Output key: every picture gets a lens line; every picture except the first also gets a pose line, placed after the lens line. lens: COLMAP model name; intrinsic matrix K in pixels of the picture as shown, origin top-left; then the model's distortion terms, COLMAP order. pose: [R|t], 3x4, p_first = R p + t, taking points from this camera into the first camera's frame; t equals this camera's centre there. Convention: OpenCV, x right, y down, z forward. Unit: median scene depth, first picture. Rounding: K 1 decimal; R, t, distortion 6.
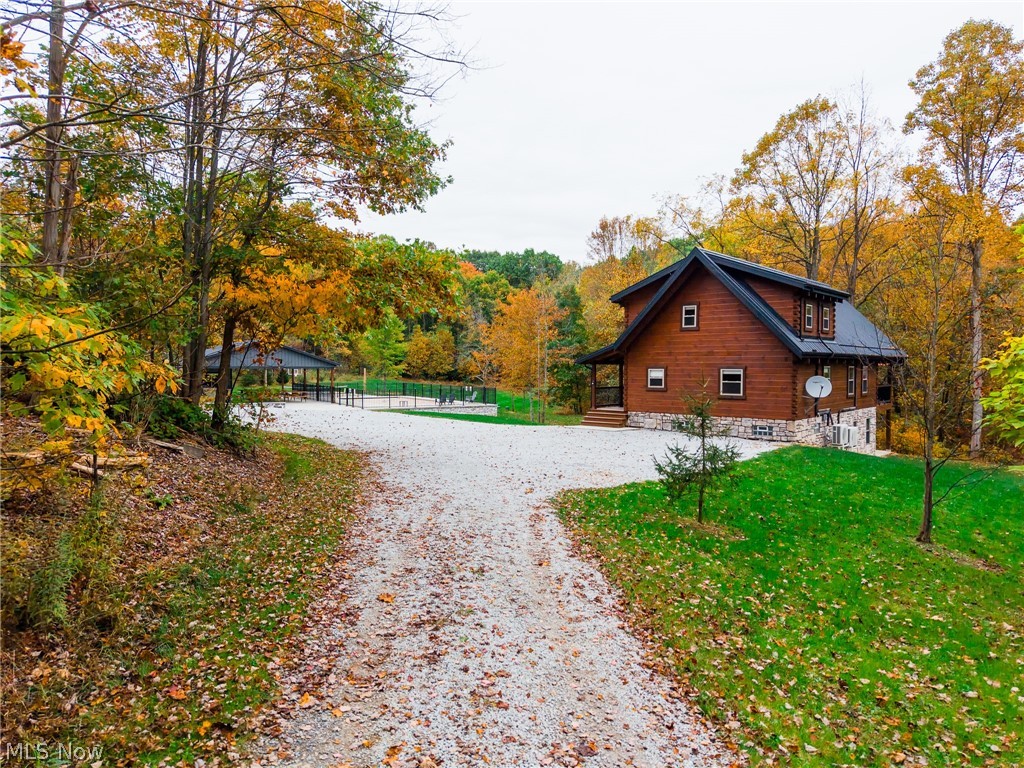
lens RADIAL K [[705.2, 0, 497.5], [0, 705.2, 393.3], [0, 0, 1]] dist [0.009859, -0.001626]
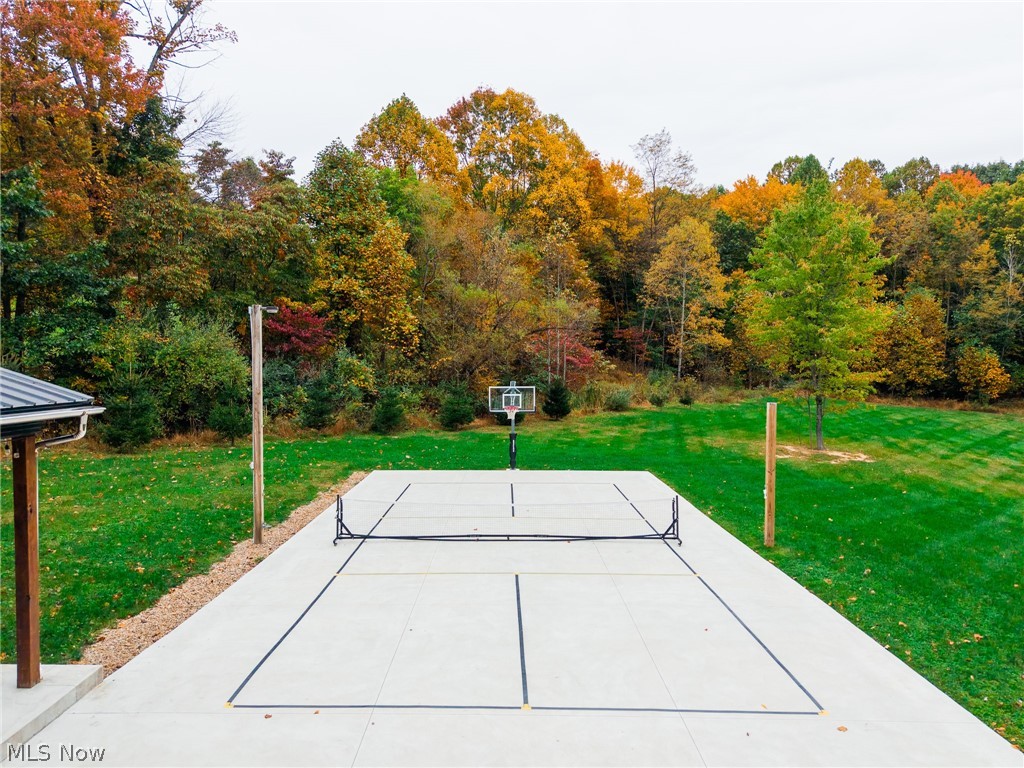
lens RADIAL K [[705.2, 0, 497.5], [0, 705.2, 393.3], [0, 0, 1]] dist [0.009859, -0.001626]
pose [[0.862283, 0.011168, -0.506304, -0.069189], [-0.011632, 0.999930, 0.002246, -0.015708], [0.506294, 0.003953, 0.862352, 0.349698]]
